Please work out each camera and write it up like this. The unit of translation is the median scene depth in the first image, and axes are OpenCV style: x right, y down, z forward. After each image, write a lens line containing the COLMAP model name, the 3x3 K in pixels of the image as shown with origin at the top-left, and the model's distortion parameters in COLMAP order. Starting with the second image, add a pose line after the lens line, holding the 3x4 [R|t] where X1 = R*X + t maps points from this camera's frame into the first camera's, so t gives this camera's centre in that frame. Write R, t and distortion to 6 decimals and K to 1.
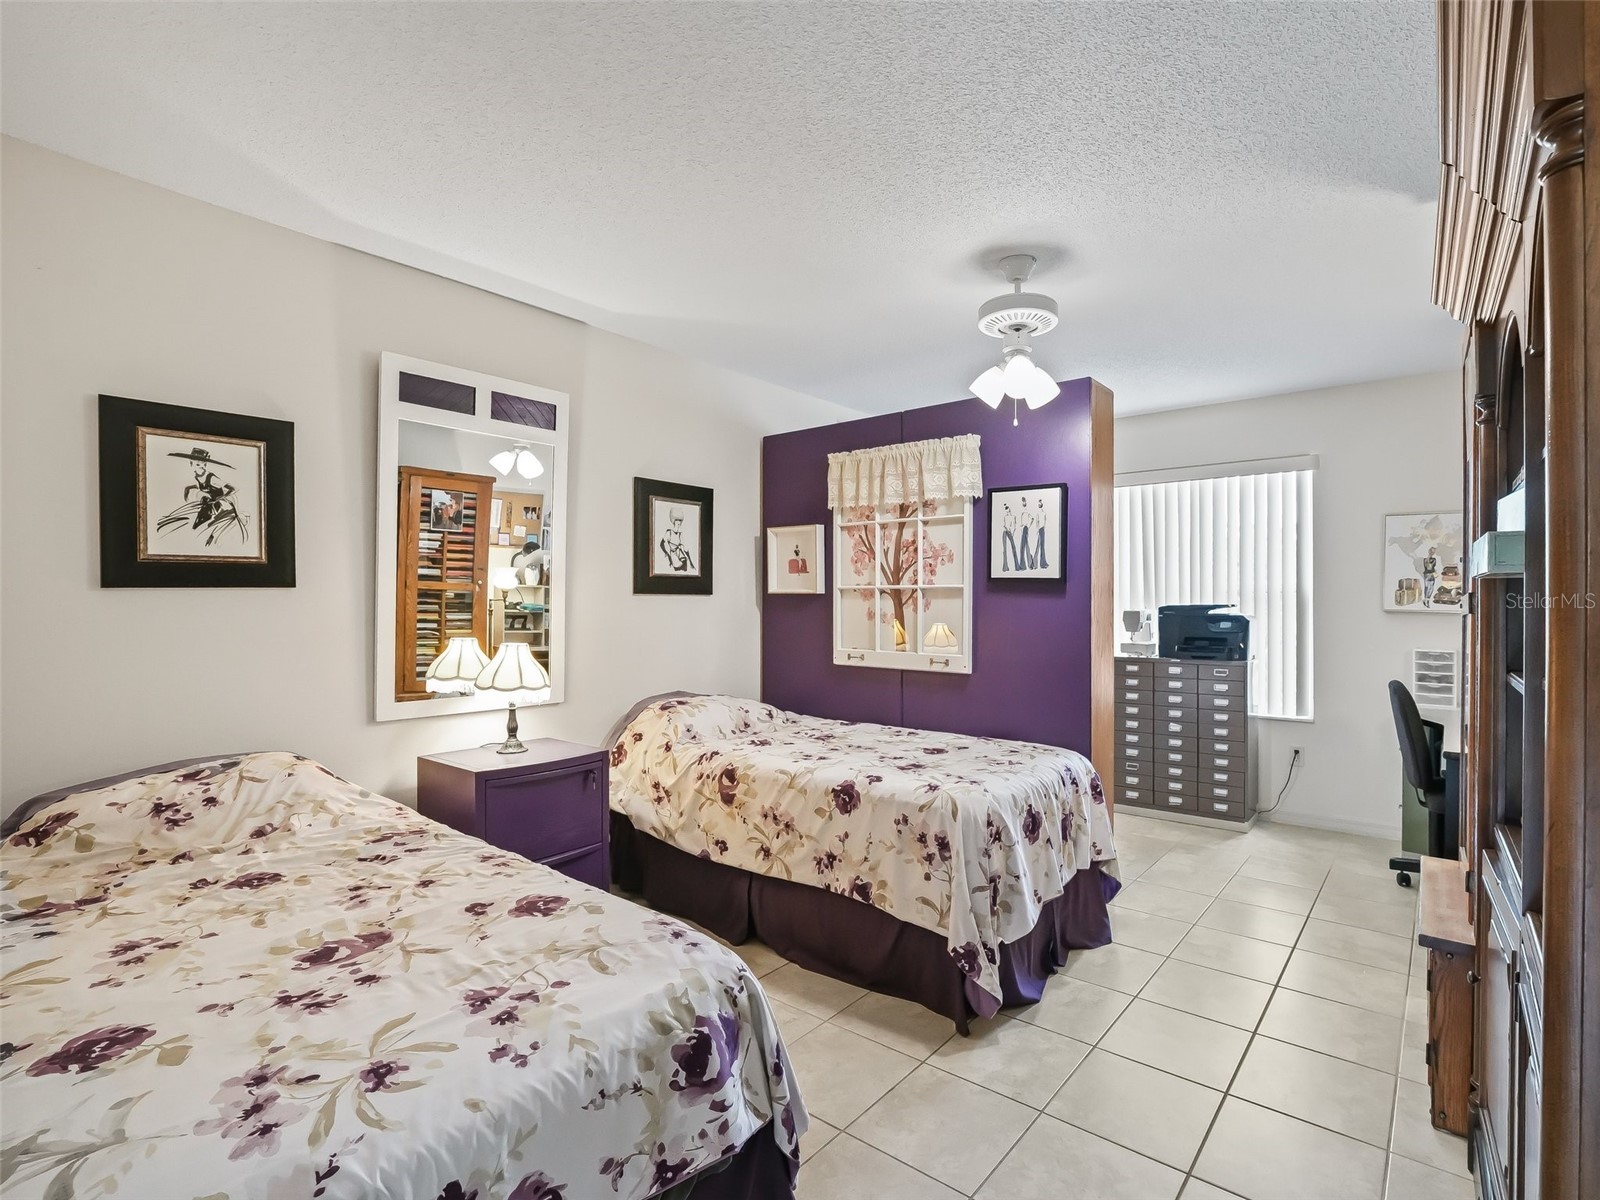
lens RADIAL K [[773.5, 0, 798.4], [0, 773.5, 610.0], [0, 0, 1]] dist [-0.015879, 0.000021]
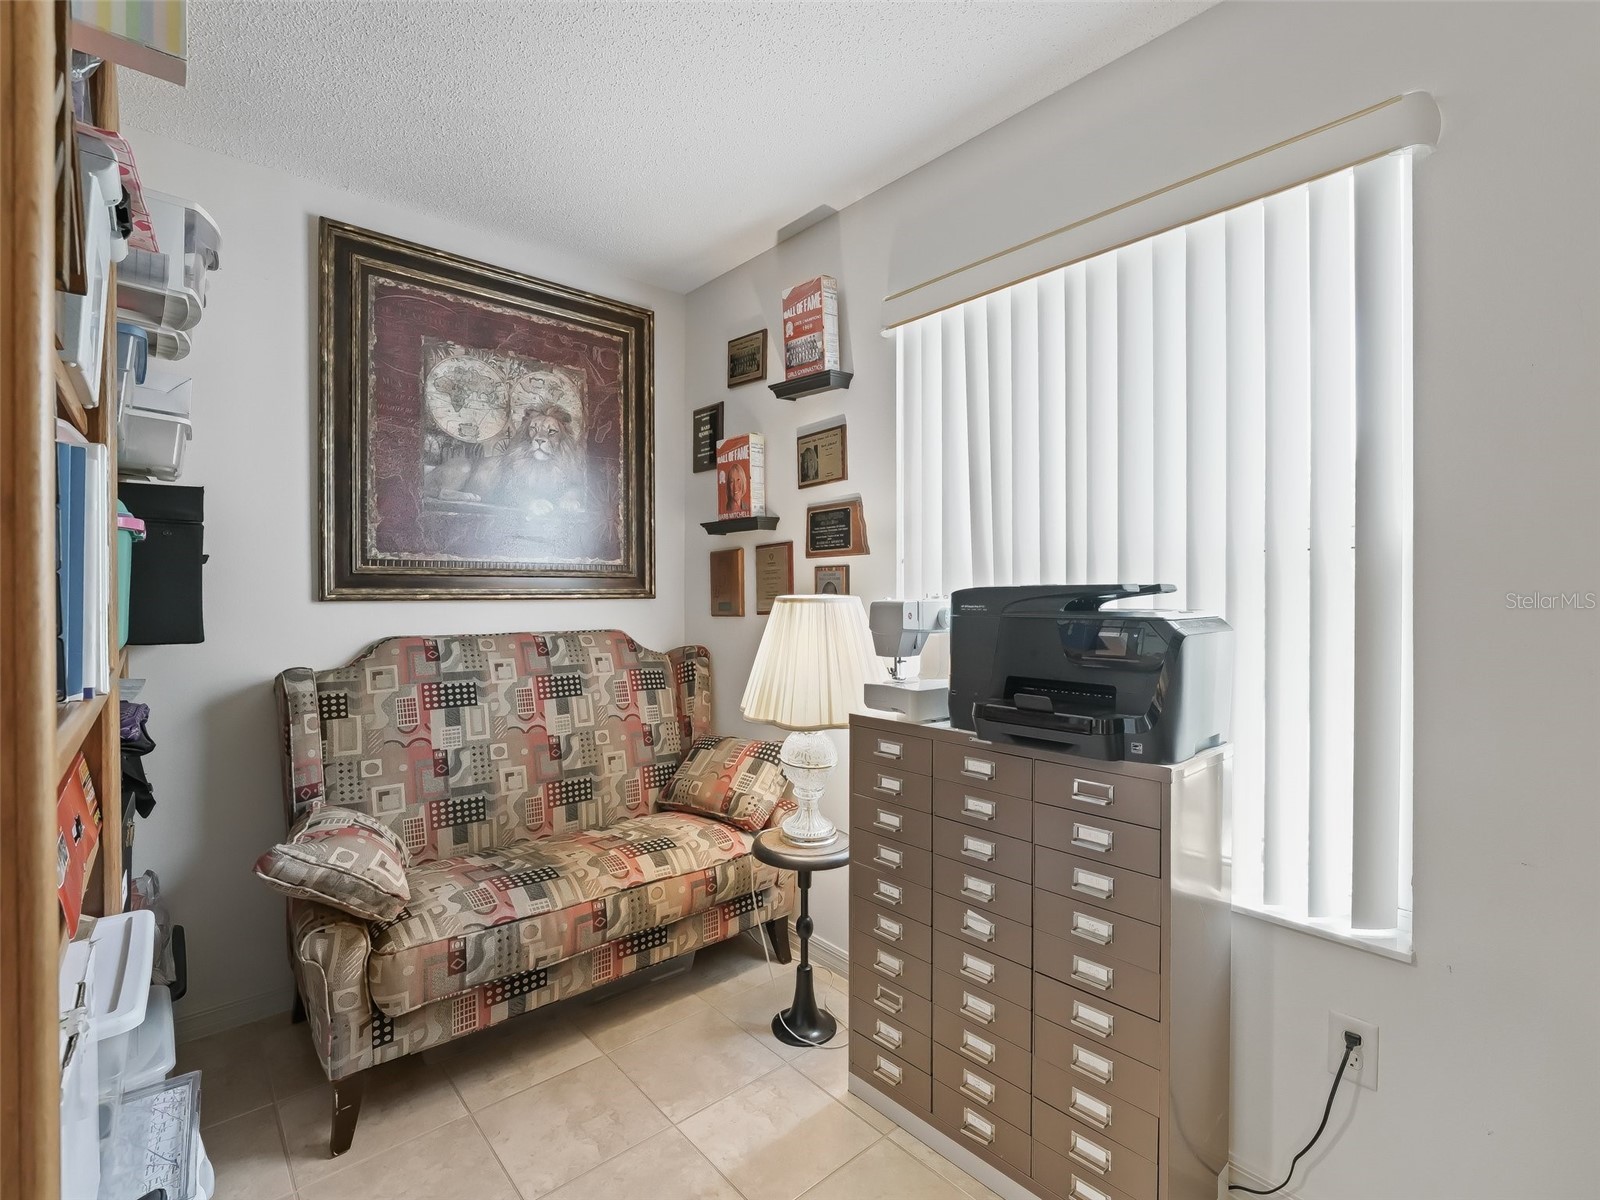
lens RADIAL K [[710.7, 0, 792.0], [0, 710.7, 597.3], [0, 0, 1]] dist [-0.012403, -0.000012]
pose [[0.986069, 0.005313, -0.166253, 0.438471], [-0.004215, 0.999967, 0.006960, -0.002936], [0.166285, -0.006163, 0.986058, 0.632933]]
